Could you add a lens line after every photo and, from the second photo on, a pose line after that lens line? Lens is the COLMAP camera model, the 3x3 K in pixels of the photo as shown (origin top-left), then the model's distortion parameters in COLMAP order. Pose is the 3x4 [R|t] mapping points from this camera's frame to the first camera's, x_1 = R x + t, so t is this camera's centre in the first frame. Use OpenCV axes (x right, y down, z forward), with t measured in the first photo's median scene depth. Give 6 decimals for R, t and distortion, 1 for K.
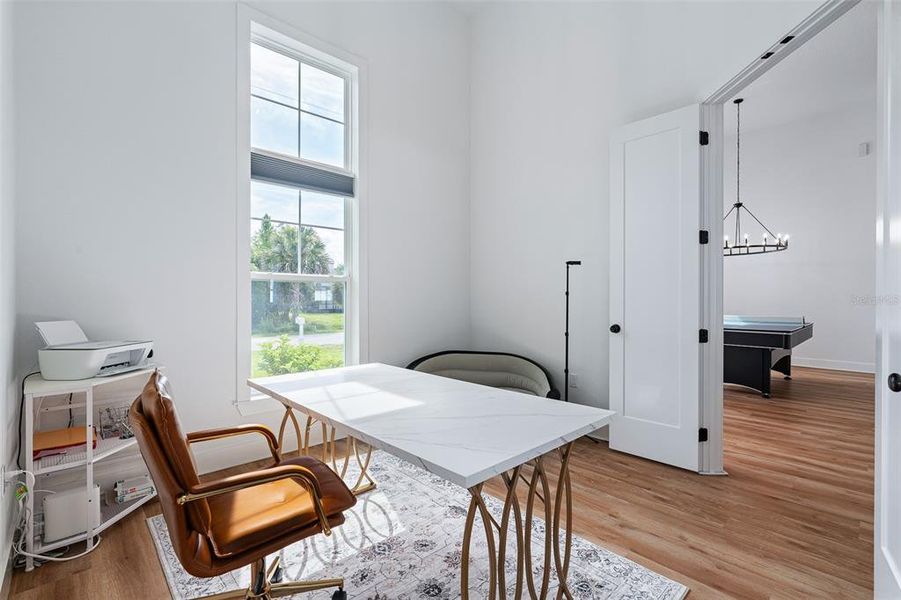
lens RADIAL K [[408.1, 0, 453.6], [0, 408.1, 303.7], [0, 0, 1]] dist [-0.001772, 0.001030]
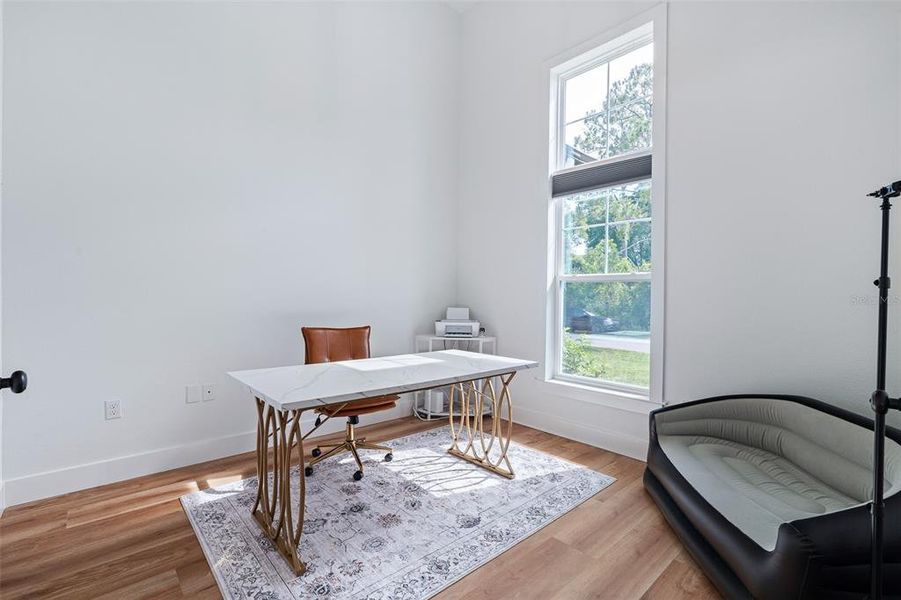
lens RADIAL K [[408.1, 0, 451.8], [0, 408.1, 297.4], [0, 0, 1]] dist [-0.001772, 0.001030]
pose [[-0.032693, 0.000433, -0.999465, 0.874395], [-0.011763, 0.999930, 0.000818, -0.013729], [0.999396, 0.011784, -0.032686, 0.895579]]
